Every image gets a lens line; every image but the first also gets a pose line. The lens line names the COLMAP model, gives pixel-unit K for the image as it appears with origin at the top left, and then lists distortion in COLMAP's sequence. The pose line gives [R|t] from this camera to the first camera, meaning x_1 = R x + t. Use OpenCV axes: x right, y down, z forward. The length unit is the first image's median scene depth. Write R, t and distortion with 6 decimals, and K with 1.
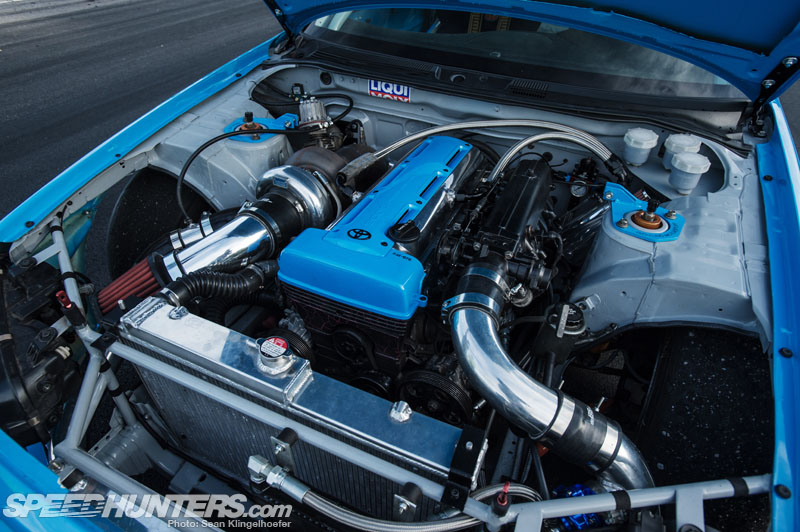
lens RADIAL K [[459.1, 0, 410.8], [0, 459.1, 260.7], [0, 0, 1]] dist [-0.019203, 0.001013]
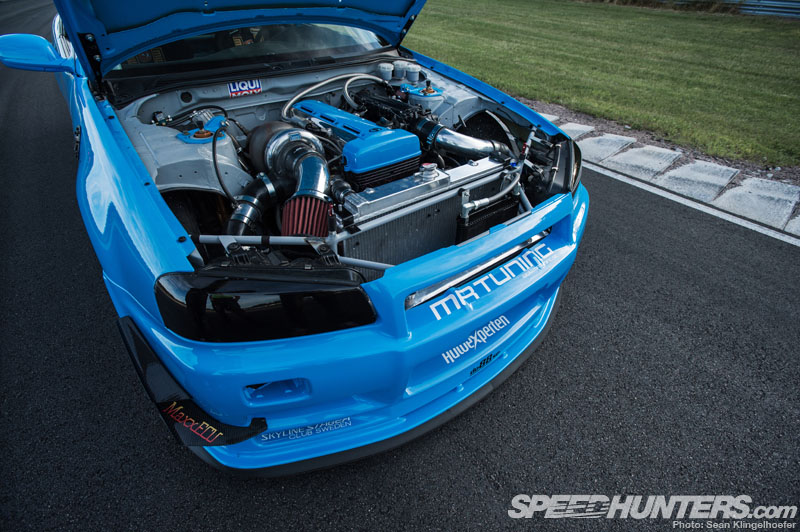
lens RADIAL K [[378.2, 0, 400.0], [0, 378.2, 266.0], [0, 0, 1]] dist [-0.051607, 0.016225]
pose [[0.478049, -0.561999, 0.675002, -1.048049], [0.558156, 0.787756, 0.260580, 0.025443], [-0.678182, 0.252186, 0.690269, 0.050669]]
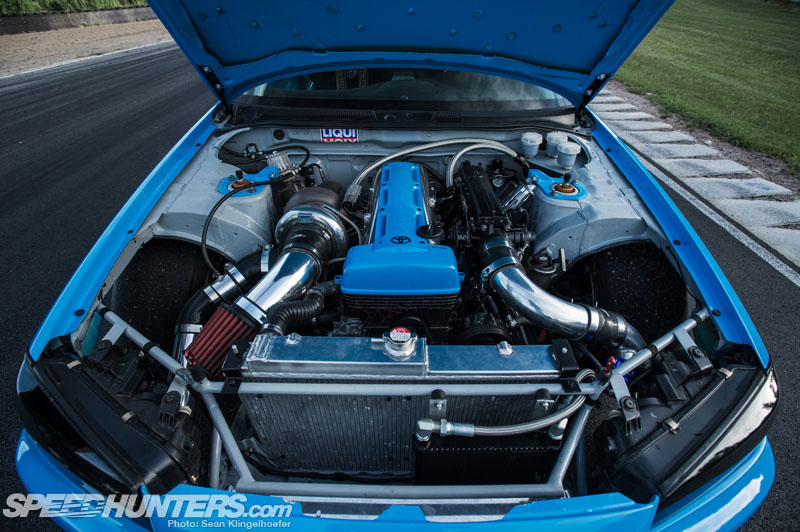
lens RADIAL K [[378.2, 0, 400.0], [0, 378.2, 266.0], [0, 0, 1]] dist [-0.051607, 0.016225]
pose [[0.916888, -0.256944, 0.305444, -0.352930], [0.264607, 0.964210, 0.016807, -0.005329], [-0.298831, 0.065412, 0.952062, 0.008893]]
